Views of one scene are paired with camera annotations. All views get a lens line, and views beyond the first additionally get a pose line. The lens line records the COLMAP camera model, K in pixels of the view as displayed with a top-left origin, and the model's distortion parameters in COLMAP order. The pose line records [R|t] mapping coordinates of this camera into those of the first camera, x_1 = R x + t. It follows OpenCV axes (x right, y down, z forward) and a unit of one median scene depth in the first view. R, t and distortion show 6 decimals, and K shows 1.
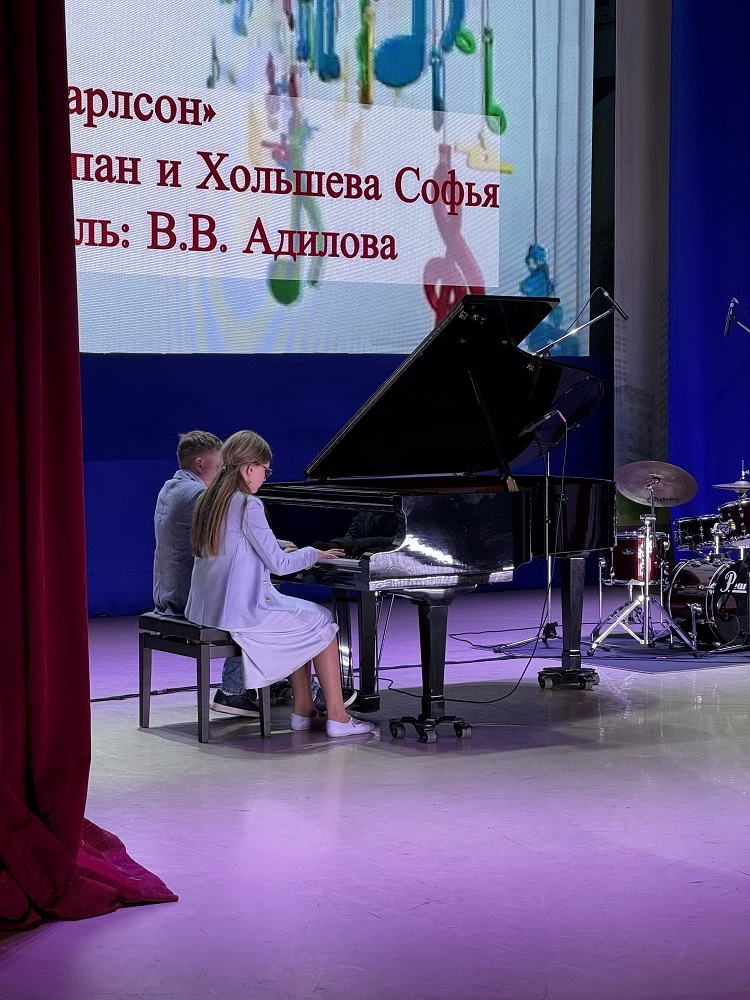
lens RADIAL K [[2266.4, 0, 392.4], [0, 2266.4, 498.3], [0, 0, 1]] dist [-0.039551, 4.634917]
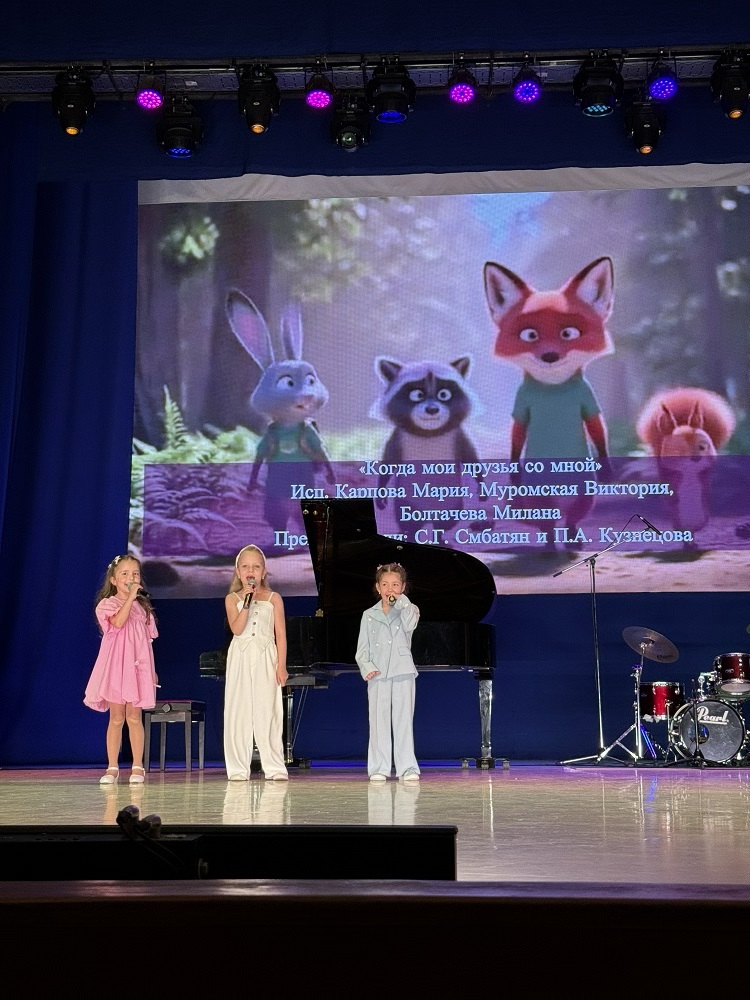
lens RADIAL K [[1390.4, 0, 371.2], [0, 1390.4, 514.7], [0, 0, 1]] dist [0.206017, -0.492300]
pose [[0.773944, -0.102291, -0.624938, 0.527076], [-0.024138, 0.981385, -0.190528, 0.083597], [0.632794, 0.162543, 0.757067, 0.215422]]
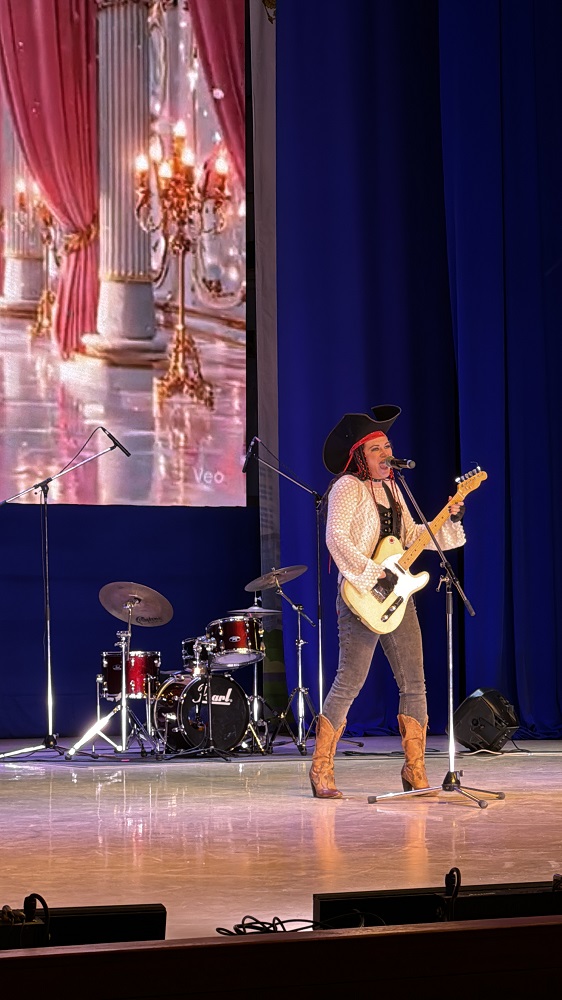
lens RADIAL K [[2781.9, 0, 281.0], [0, 2781.9, 500.0], [0, 0, 1]] dist [-0.130614, 1.436956]
pose [[0.993215, -0.015015, -0.115317, 0.335194], [0.004598, 0.995925, -0.090073, 0.063624], [0.116199, 0.088931, 0.989237, -0.311674]]
